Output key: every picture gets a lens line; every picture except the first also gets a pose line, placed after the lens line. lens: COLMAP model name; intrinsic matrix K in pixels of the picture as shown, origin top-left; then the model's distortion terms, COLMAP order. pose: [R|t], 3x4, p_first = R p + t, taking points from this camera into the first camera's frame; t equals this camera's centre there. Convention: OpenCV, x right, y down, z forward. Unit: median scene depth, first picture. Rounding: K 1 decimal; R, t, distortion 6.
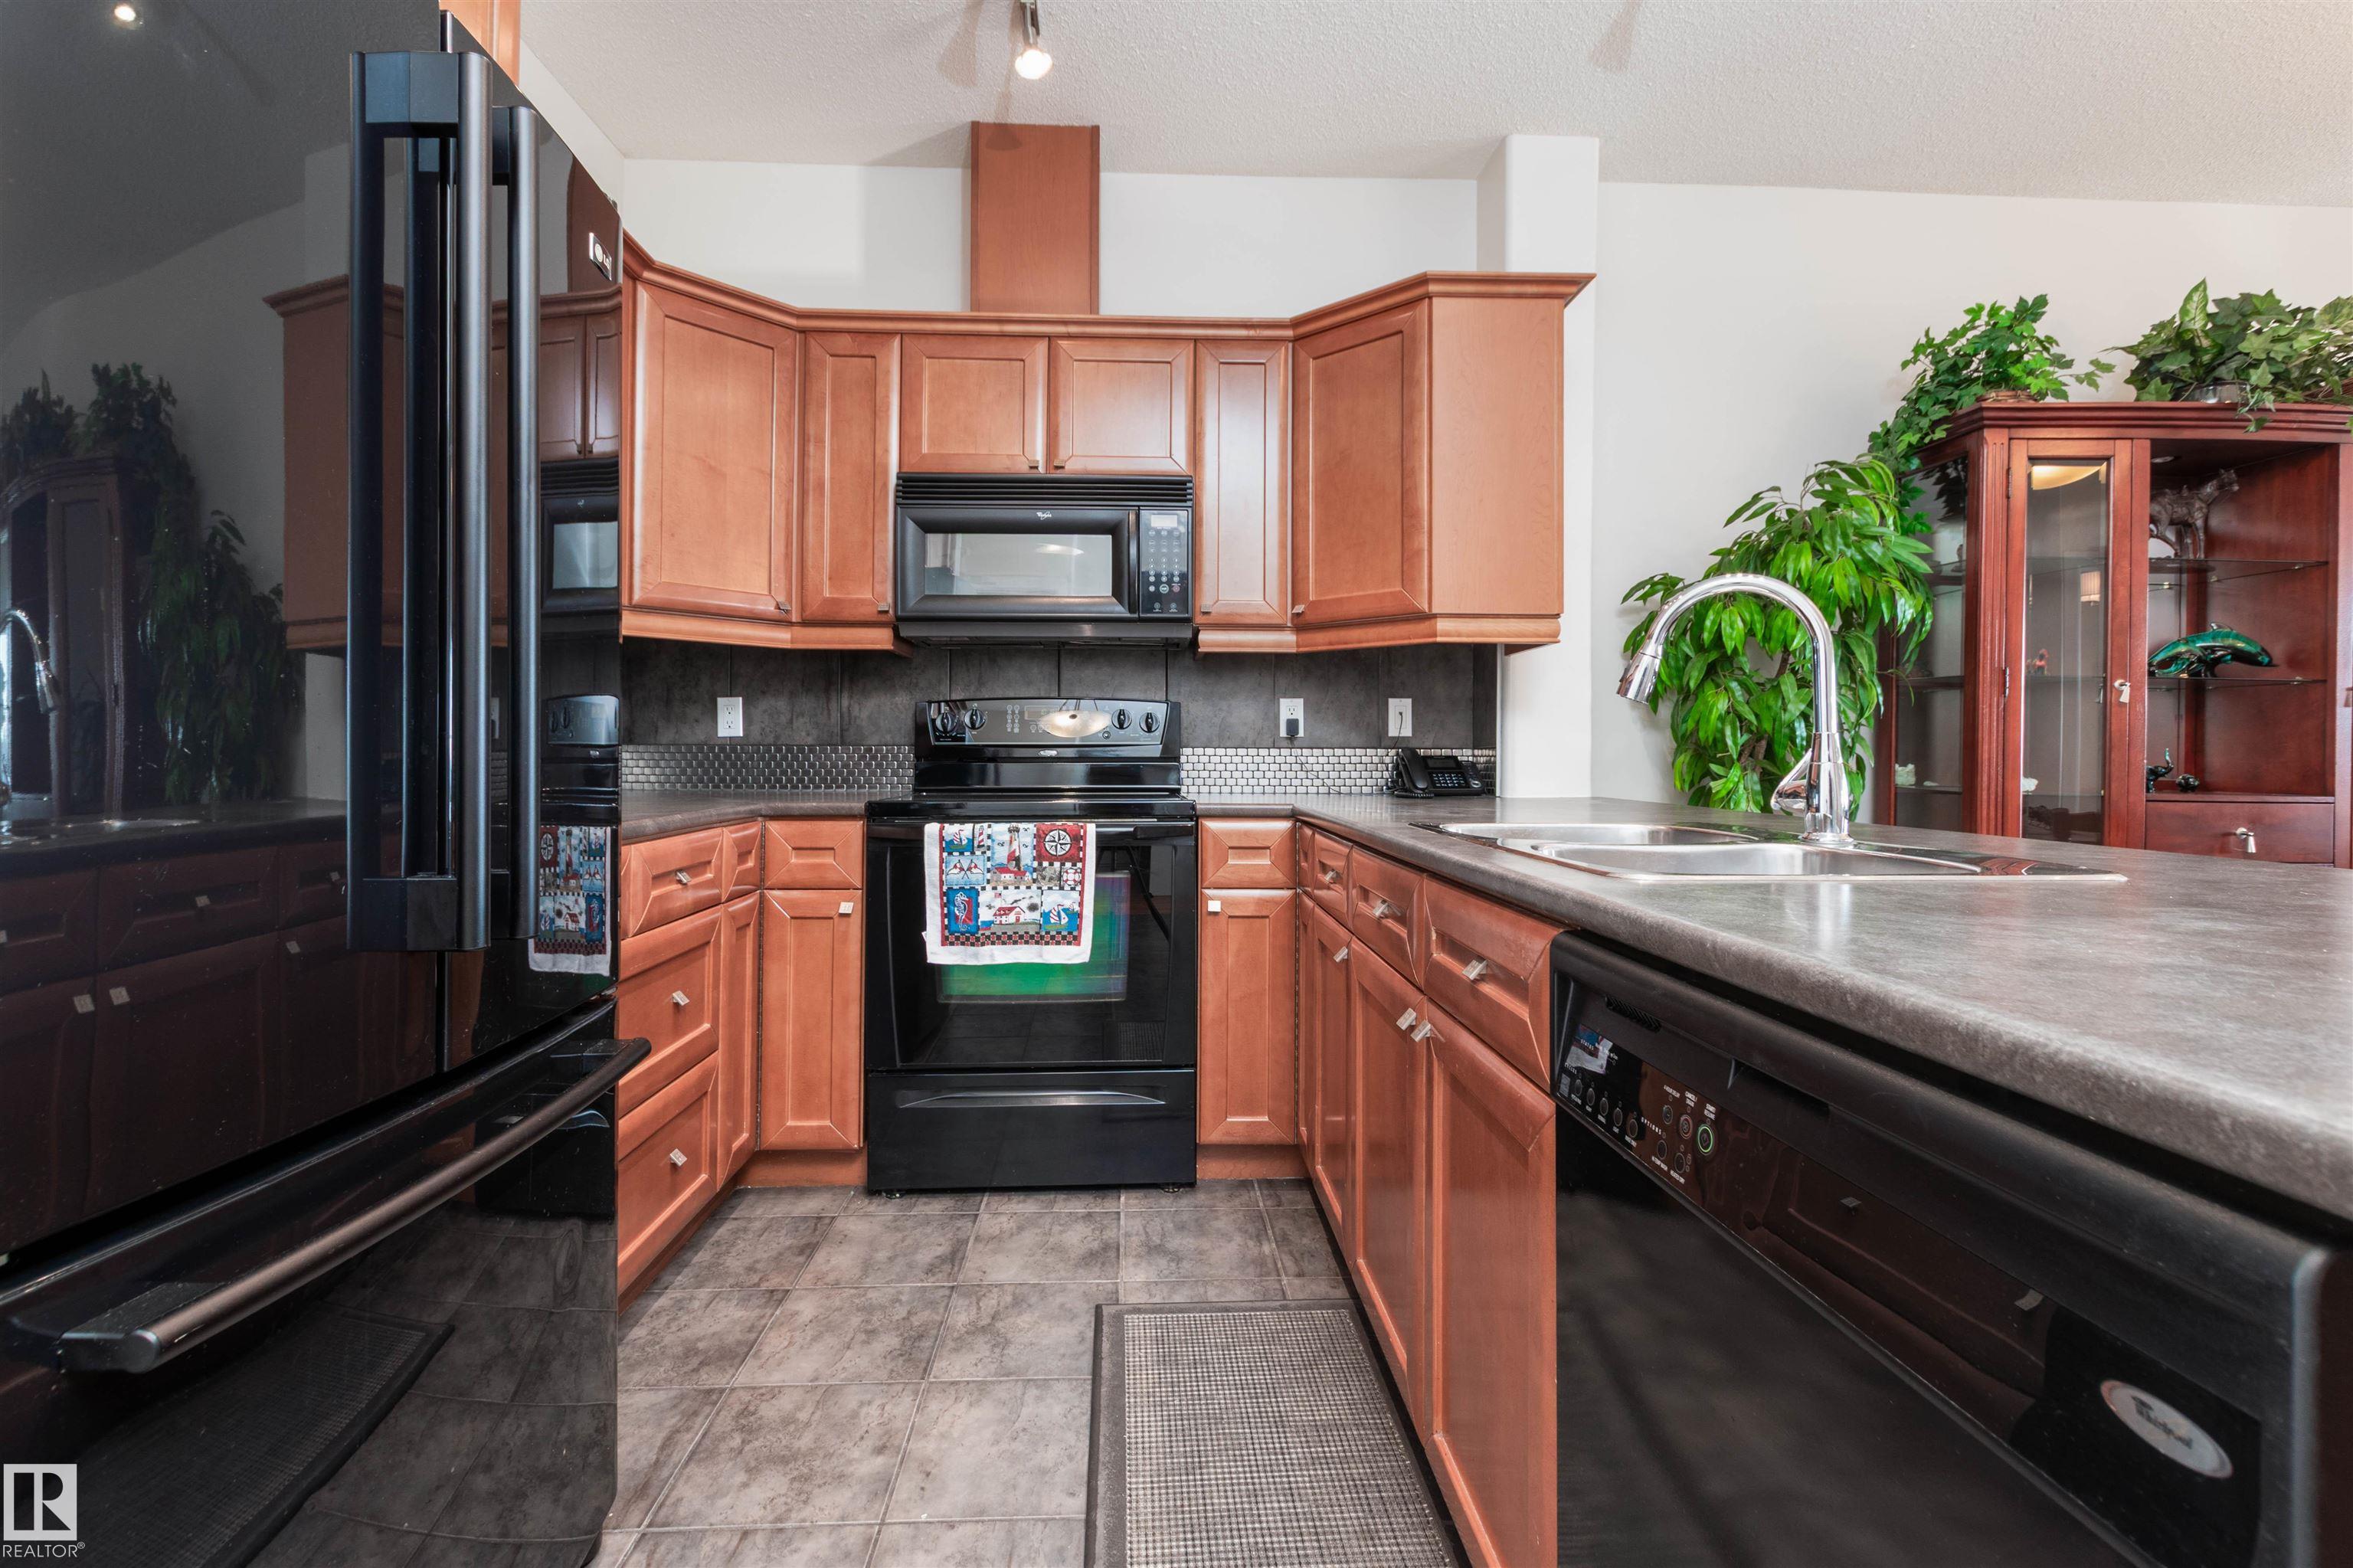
lens RADIAL K [[1047.5, 0, 1184.9], [0, 1047.5, 744.1], [0, 0, 1]] dist [0.003911, -0.001463]
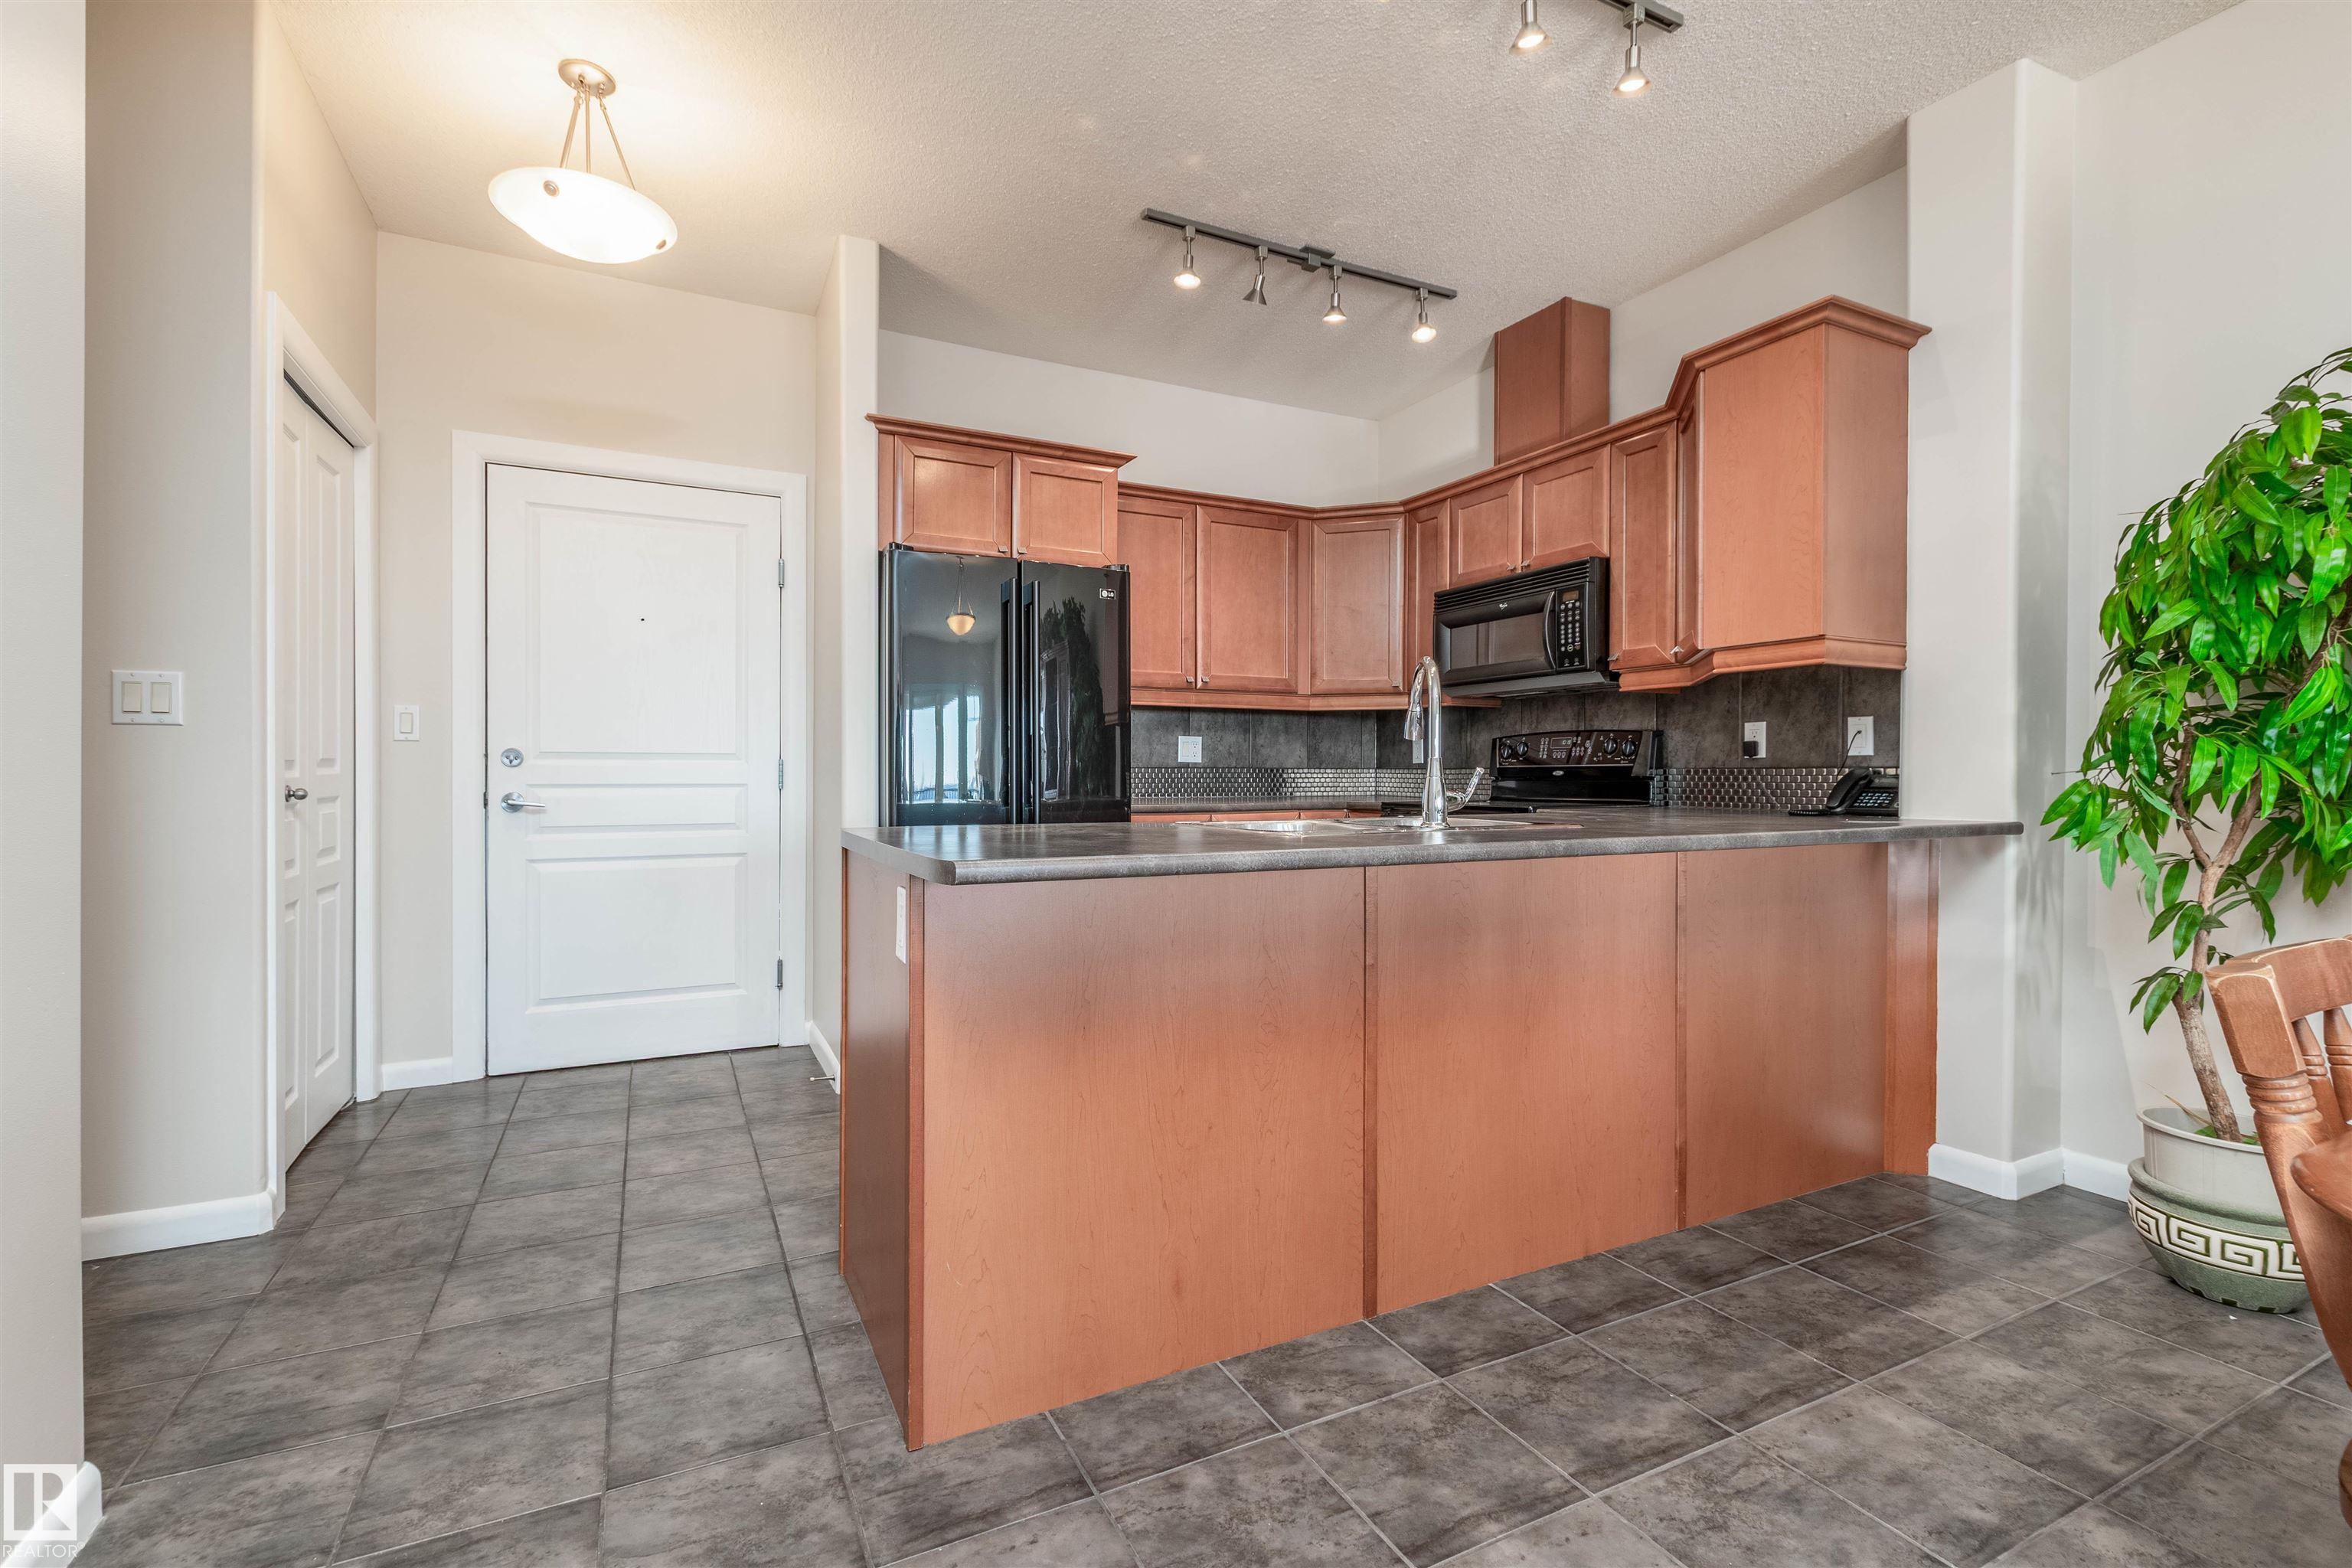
lens RADIAL K [[1047.0, 0, 1176.0], [0, 1047.0, 775.9], [0, 0, 1]] dist [0.003911, -0.001463]
pose [[0.411444, 0.000617, -0.911435, 0.958089], [0.008518, 0.999954, 0.004521, 0.002381], [0.911395, -0.009623, 0.411419, 0.005831]]
